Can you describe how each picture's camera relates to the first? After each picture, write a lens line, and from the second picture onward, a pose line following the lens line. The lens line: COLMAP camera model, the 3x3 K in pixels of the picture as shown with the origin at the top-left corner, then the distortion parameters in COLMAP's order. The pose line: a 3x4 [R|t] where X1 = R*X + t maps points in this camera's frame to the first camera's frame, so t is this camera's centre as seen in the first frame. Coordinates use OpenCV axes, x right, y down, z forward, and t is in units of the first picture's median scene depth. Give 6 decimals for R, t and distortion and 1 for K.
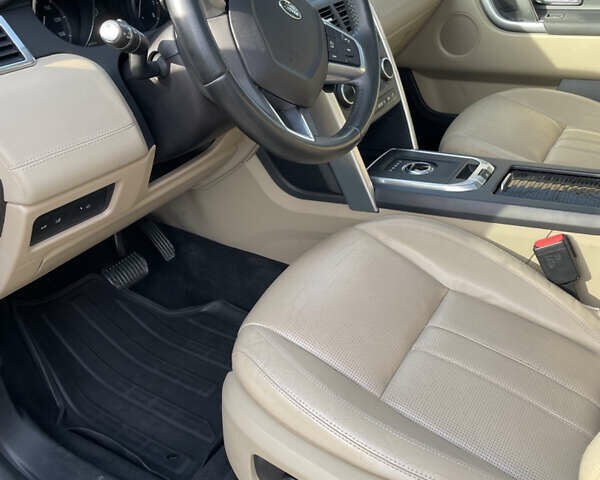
lens RADIAL K [[603.3, 0, 300.0], [0, 603.3, 240.0], [0, 0, 1]] dist [0.052384, -0.018391]
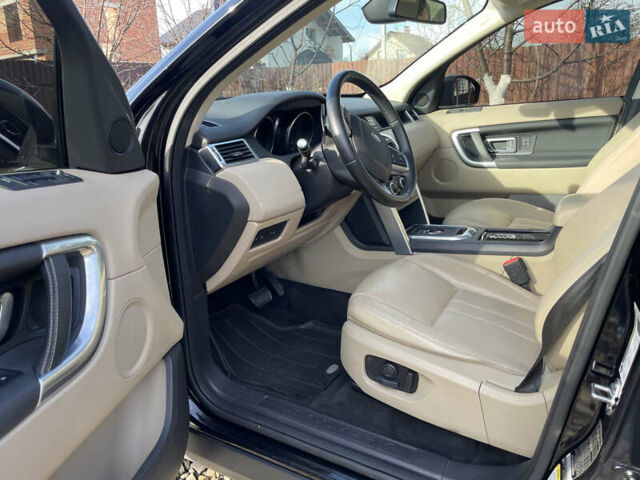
lens RADIAL K [[485.4, 0, 322.8], [0, 485.4, 240.7], [0, 0, 1]] dist [0.084812, -0.107778]
pose [[0.999650, -0.009721, 0.024614, -0.167899], [0.015291, 0.971291, -0.237401, 0.250850], [-0.021599, 0.237694, 0.971100, -0.377695]]
